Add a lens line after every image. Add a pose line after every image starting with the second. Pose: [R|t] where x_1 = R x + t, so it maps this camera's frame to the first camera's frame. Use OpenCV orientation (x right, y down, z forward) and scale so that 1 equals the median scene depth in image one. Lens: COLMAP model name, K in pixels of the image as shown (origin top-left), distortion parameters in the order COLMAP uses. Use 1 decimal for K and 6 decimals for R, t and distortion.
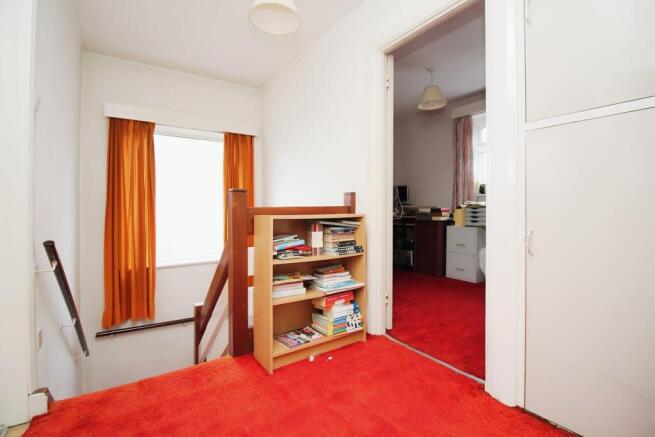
lens RADIAL K [[309.5, 0, 326.4], [0, 309.5, 216.6], [0, 0, 1]] dist [0.002469, 0.000078]
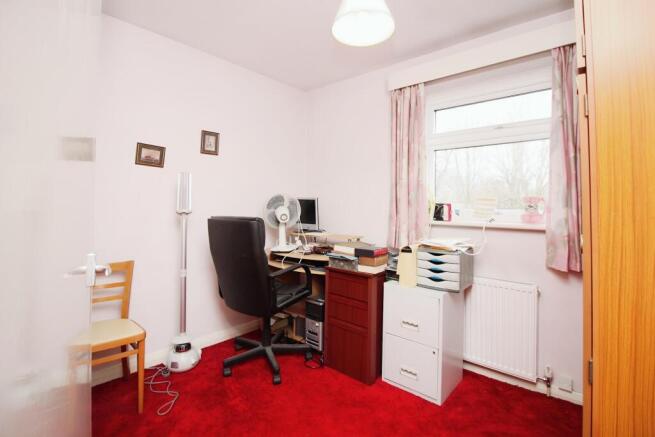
lens RADIAL K [[309.5, 0, 327.3], [0, 309.5, 216.3], [0, 0, 1]] dist [0.002469, 0.000078]
pose [[0.963726, 0.010277, 0.266697, 0.151394], [-0.009394, 0.999945, -0.004586, -0.079399], [-0.266729, 0.001915, 0.963770, 0.509413]]
